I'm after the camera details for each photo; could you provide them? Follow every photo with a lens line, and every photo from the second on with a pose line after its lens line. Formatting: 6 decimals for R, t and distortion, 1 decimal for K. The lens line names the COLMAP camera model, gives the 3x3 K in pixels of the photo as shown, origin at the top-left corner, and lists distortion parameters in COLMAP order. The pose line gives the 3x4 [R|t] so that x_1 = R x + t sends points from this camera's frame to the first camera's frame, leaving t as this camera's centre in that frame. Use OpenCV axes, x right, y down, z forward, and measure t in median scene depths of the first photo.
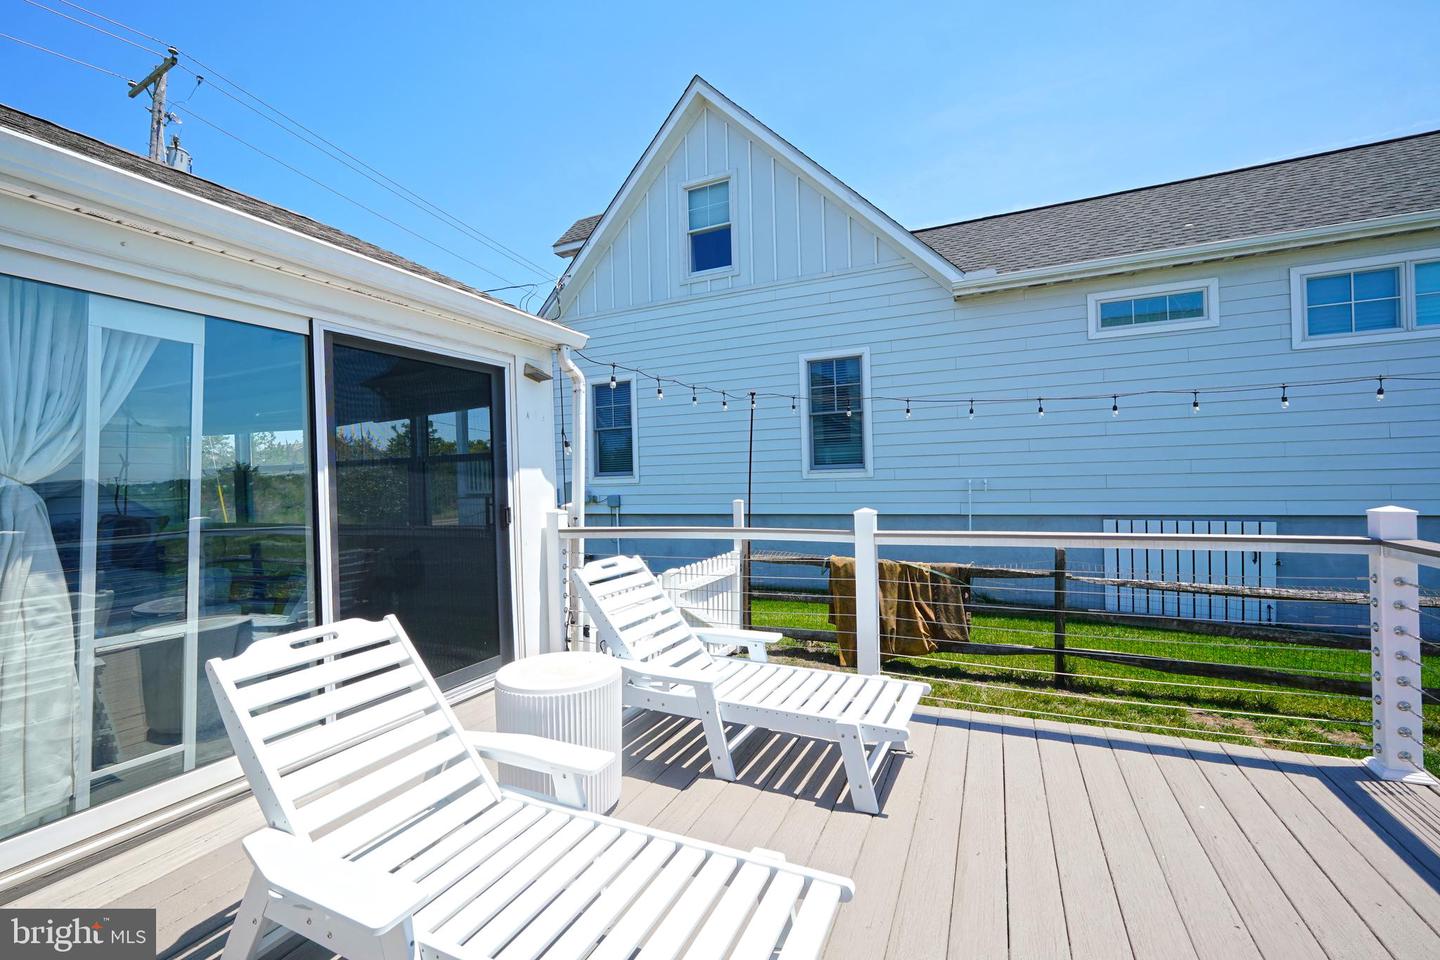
lens RADIAL K [[608.4, 0, 711.0], [0, 608.4, 475.3], [0, 0, 1]] dist [-0.007546, 0.004075]
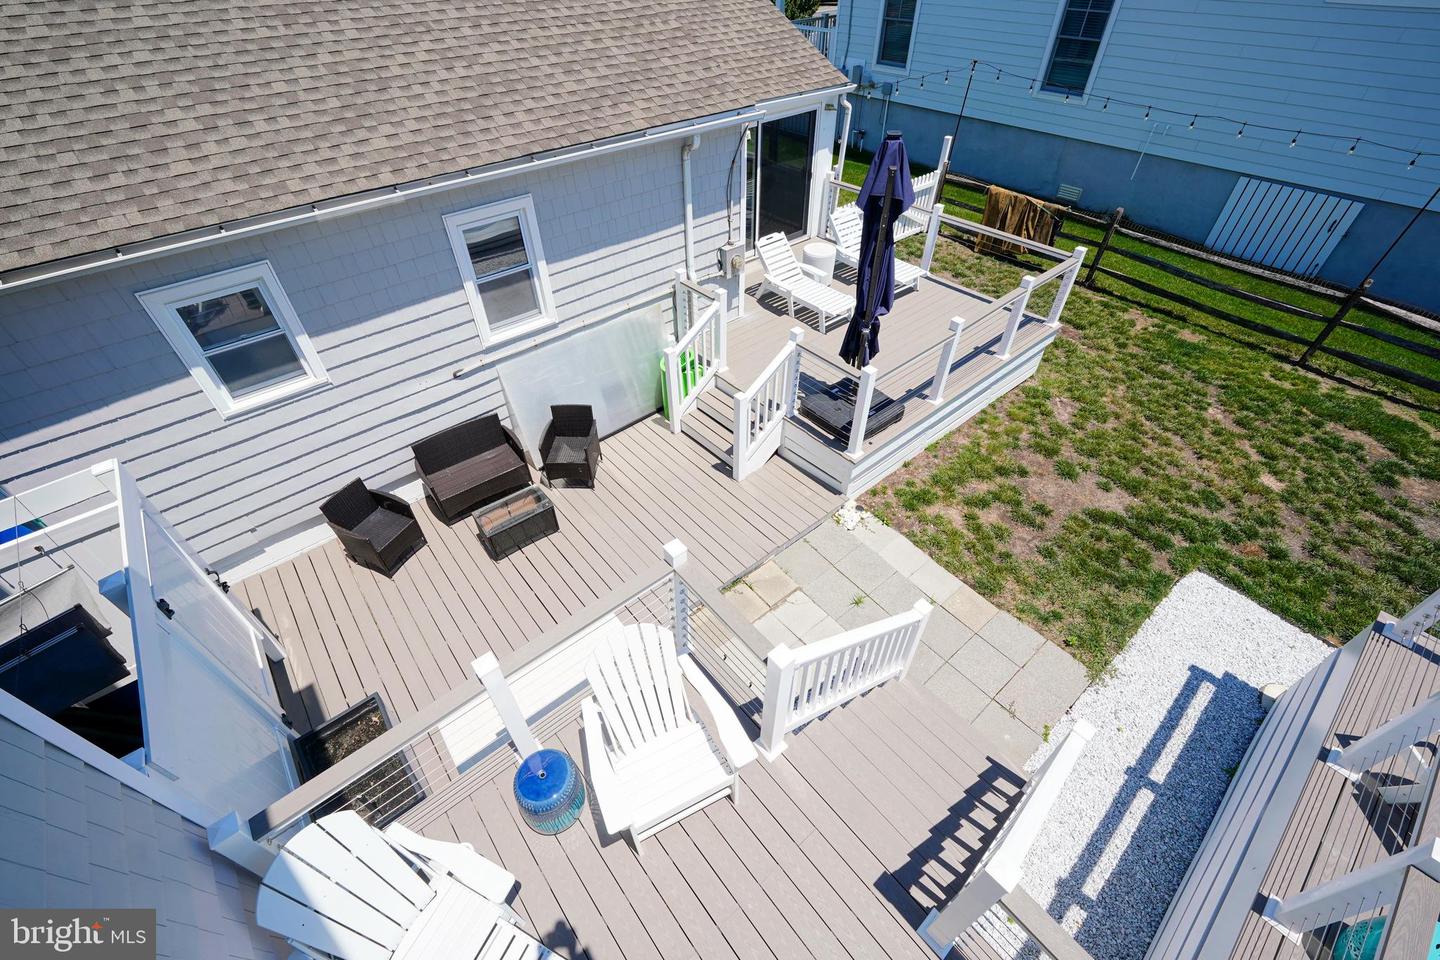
lens RADIAL K [[608.4, 0, 713.5], [0, 608.4, 474.6], [0, 0, 1]] dist [-0.007546, 0.004075]
pose [[0.905367, 0.297299, -0.303189, 0.227621], [-0.005341, 0.721924, 0.691952, -0.406957], [0.424596, -0.624851, 0.655194, -0.838799]]
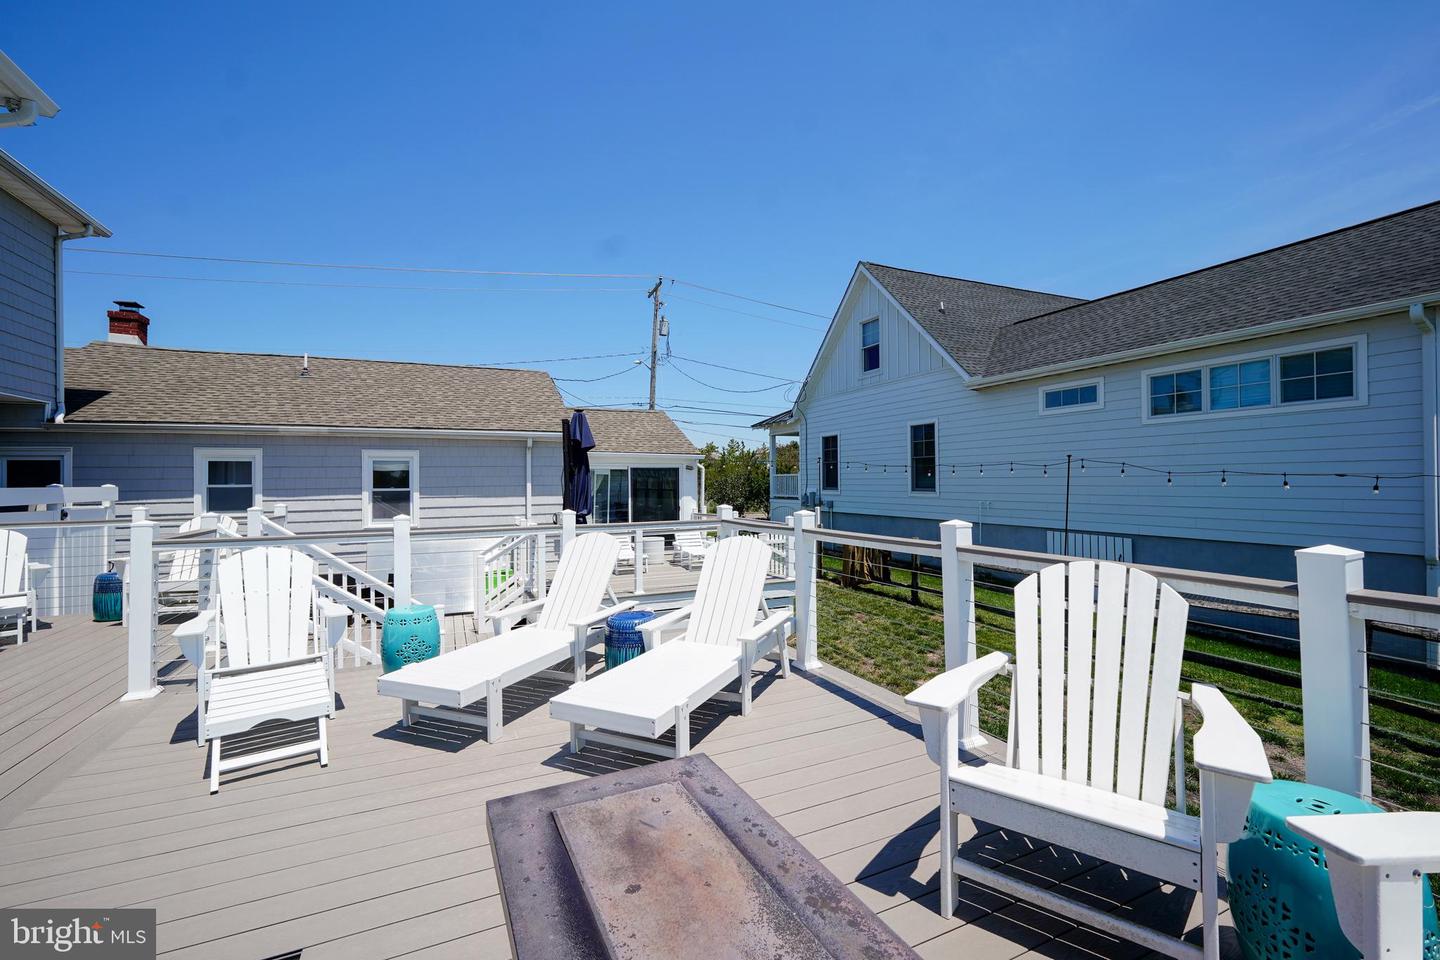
lens RADIAL K [[608.4, 0, 720.7], [0, 608.4, 474.9], [0, 0, 1]] dist [-0.007546, 0.004075]
pose [[0.761996, 0.013059, -0.647450, 1.143044], [-0.007464, 0.999907, 0.011382, -0.092209], [0.647538, -0.003840, 0.762023, -0.831308]]
